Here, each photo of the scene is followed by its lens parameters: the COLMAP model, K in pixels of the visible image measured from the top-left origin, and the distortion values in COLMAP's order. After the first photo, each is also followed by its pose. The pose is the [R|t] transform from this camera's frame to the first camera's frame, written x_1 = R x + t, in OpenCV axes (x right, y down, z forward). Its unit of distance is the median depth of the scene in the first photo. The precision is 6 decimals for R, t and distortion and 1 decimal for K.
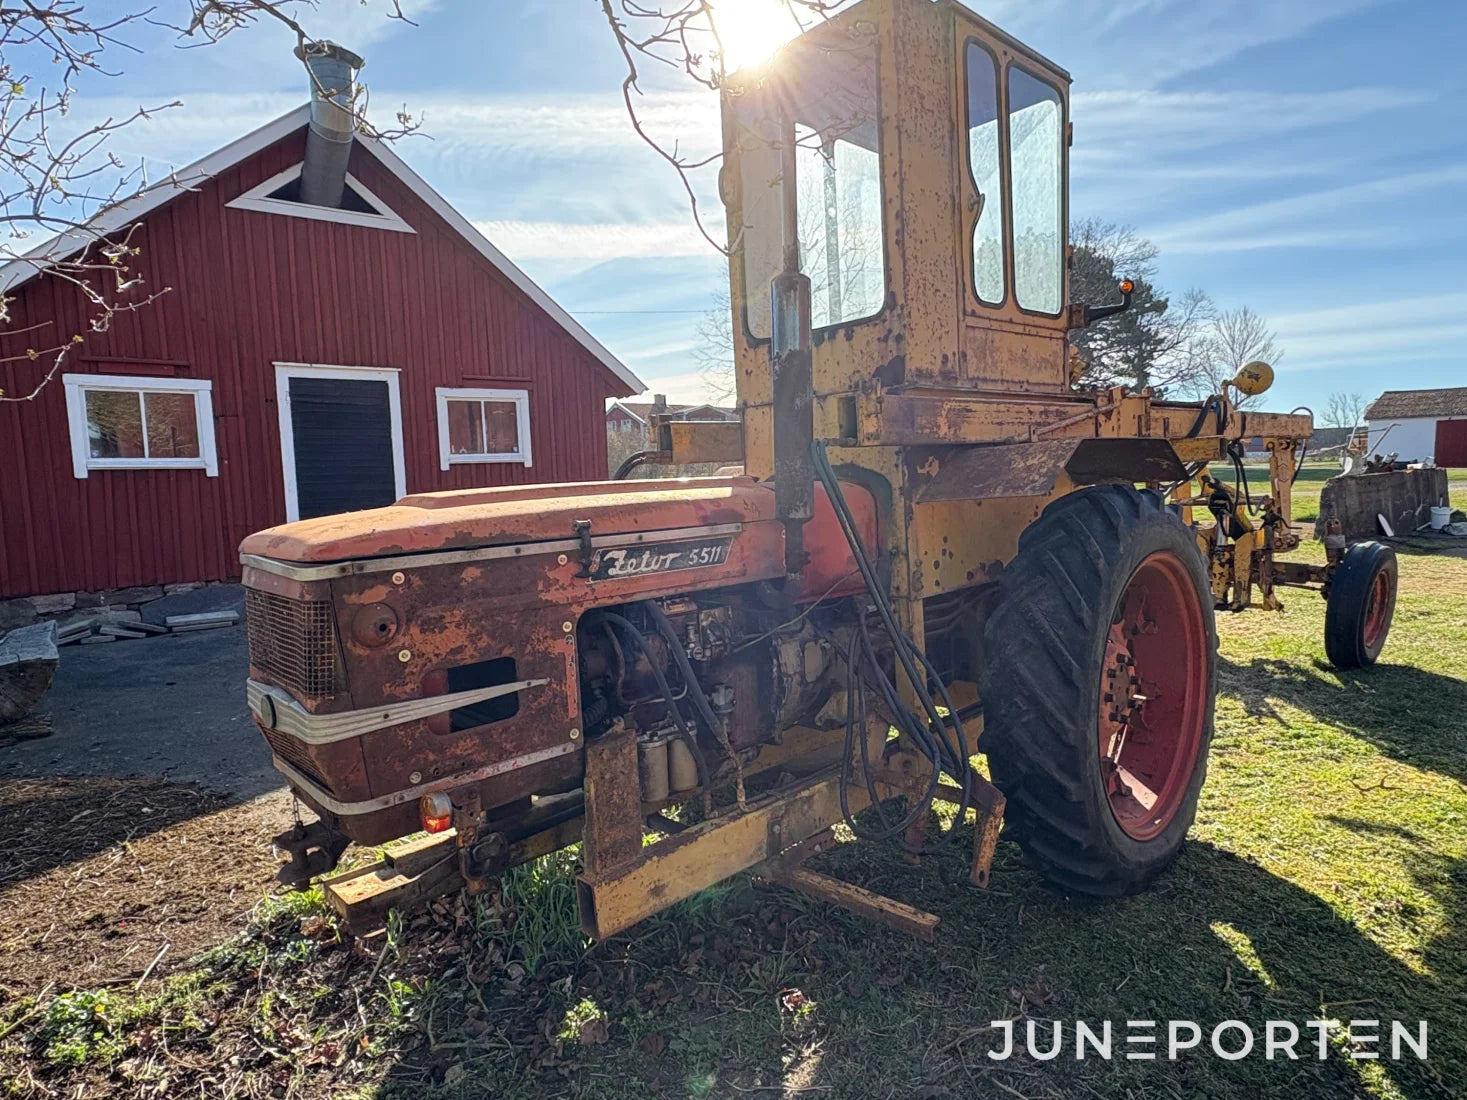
lens RADIAL K [[856.9, 0, 727.5], [0, 856.9, 547.4], [0, 0, 1]] dist [0.000210, -0.001135]
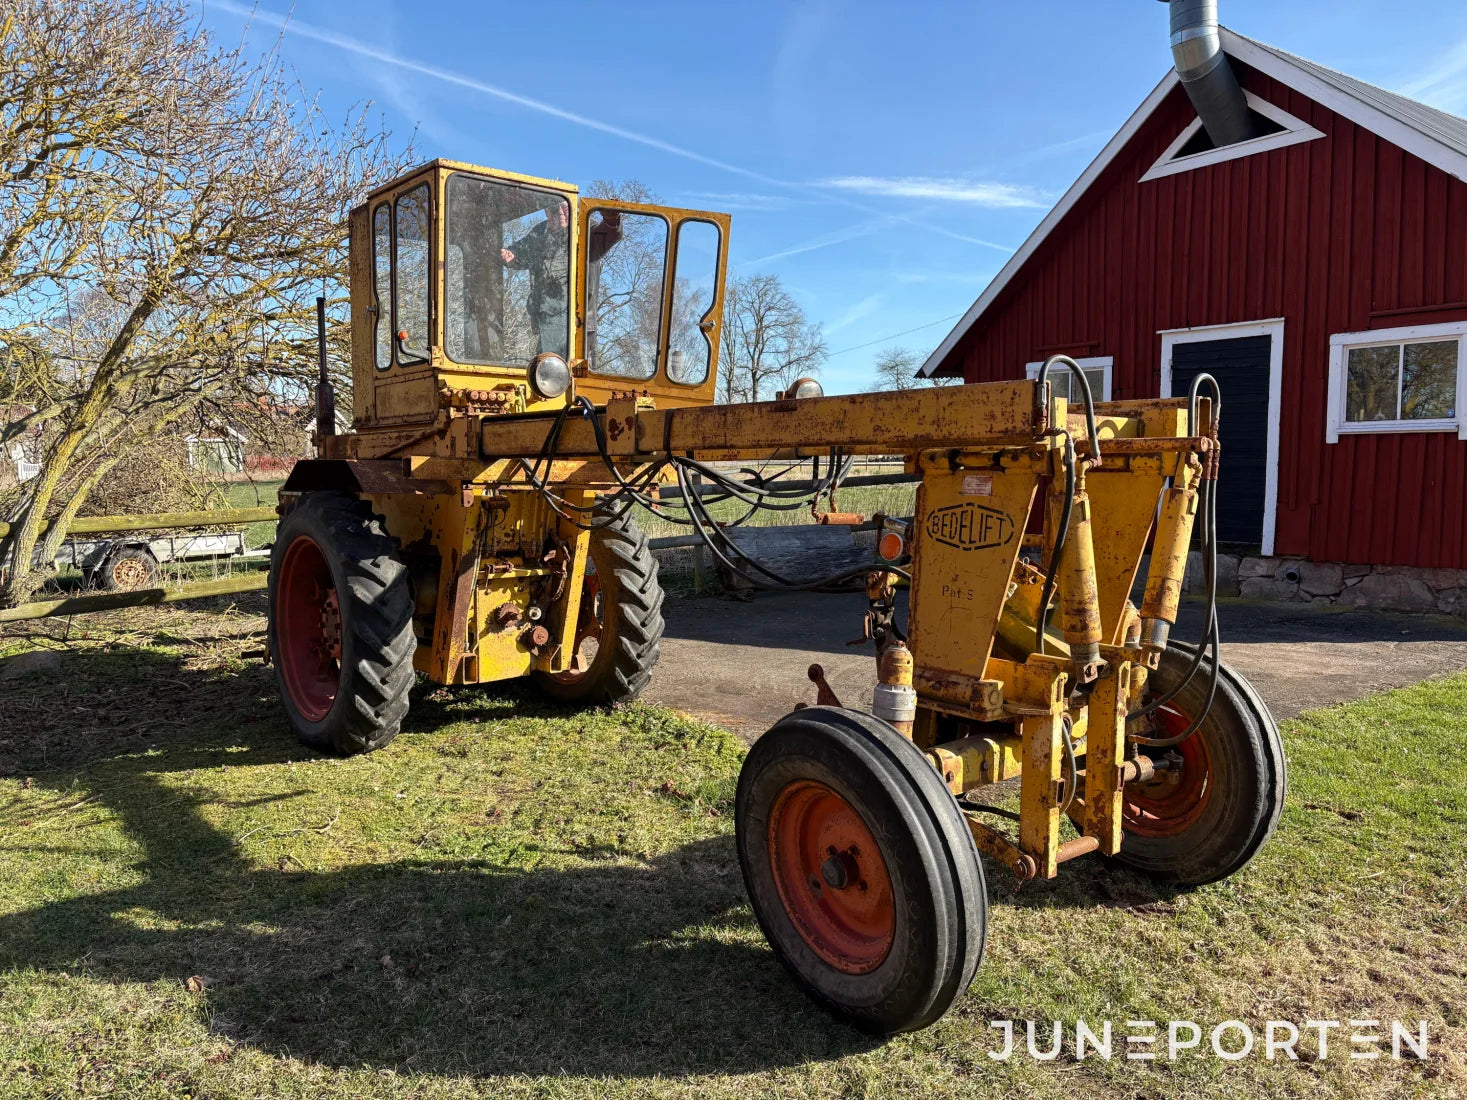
lens RADIAL K [[1107.0, 0, 732.6], [0, 1107.0, 544.1], [0, 0, 1]] dist [0.060598, -0.067158]
pose [[-0.065314, 0.112350, -0.991520, 2.815201], [-0.076489, 0.990154, 0.117234, -0.313109], [0.994929, 0.083497, -0.056077, 2.167263]]
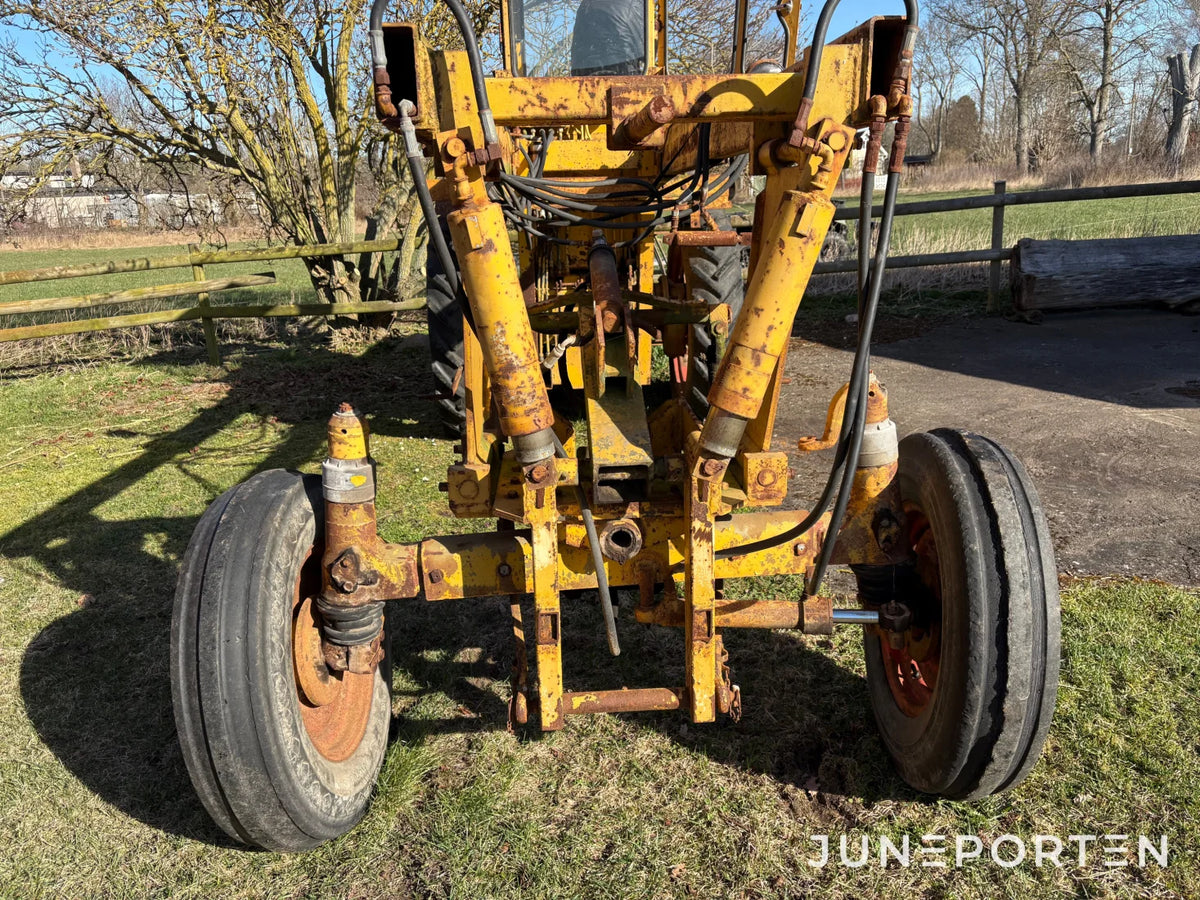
lens RADIAL K [[912.8, 0, 600.0], [0, 912.8, 450.0], [0, 0, 1]] dist [0.052970, -0.062775]
pose [[-0.645148, 0.265683, -0.716377, 2.056572], [0.000463, 0.937732, 0.347360, -0.317969], [0.764057, 0.223767, -0.605099, 2.940728]]
